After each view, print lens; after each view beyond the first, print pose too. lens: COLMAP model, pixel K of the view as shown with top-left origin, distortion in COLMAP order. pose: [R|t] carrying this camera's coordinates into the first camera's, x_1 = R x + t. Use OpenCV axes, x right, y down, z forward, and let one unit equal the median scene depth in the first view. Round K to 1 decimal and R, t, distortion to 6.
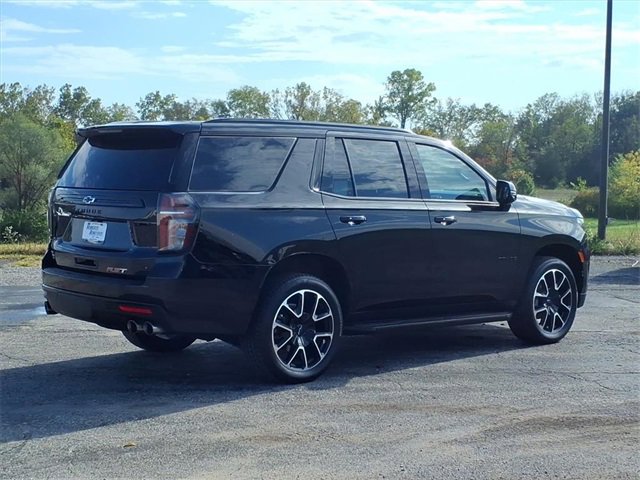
lens RADIAL K [[1013.4, 0, 320.0], [0, 1013.4, 241.0], [0, 0, 1]] dist [0.328466, -1.186771]
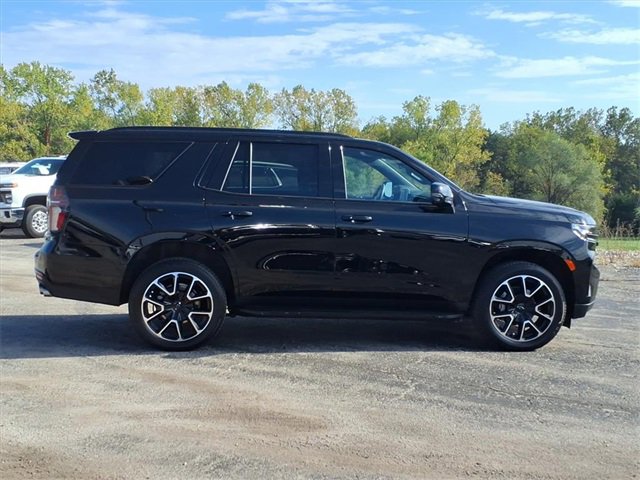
lens RADIAL K [[810.1, 0, 318.8], [0, 810.1, 241.9], [0, 0, 1]] dist [0.236927, -0.728962]
pose [[0.817456, 0.053423, -0.573508, 0.505475], [-0.048311, 0.998540, 0.024156, -0.013352], [0.573962, 0.007961, 0.818843, 0.250258]]
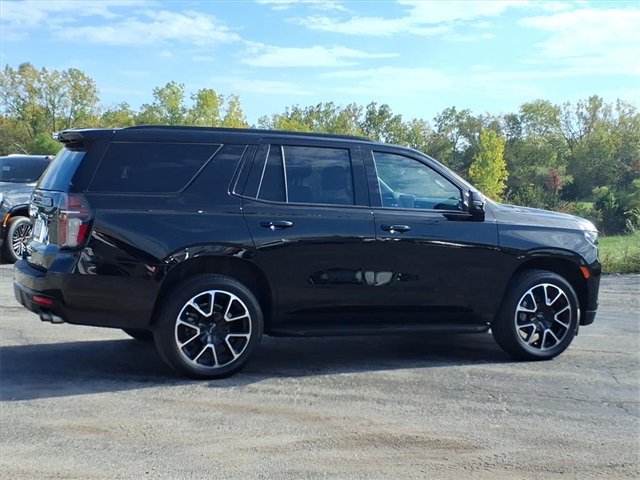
lens RADIAL K [[924.8, 0, 316.0], [0, 924.8, 243.0], [0, 0, 1]] dist [0.284126, -0.939586]
pose [[0.949775, 0.037460, -0.310684, 0.291230], [-0.037545, 0.999279, 0.005708, -0.007462], [0.310674, 0.006243, 0.950496, 0.098320]]
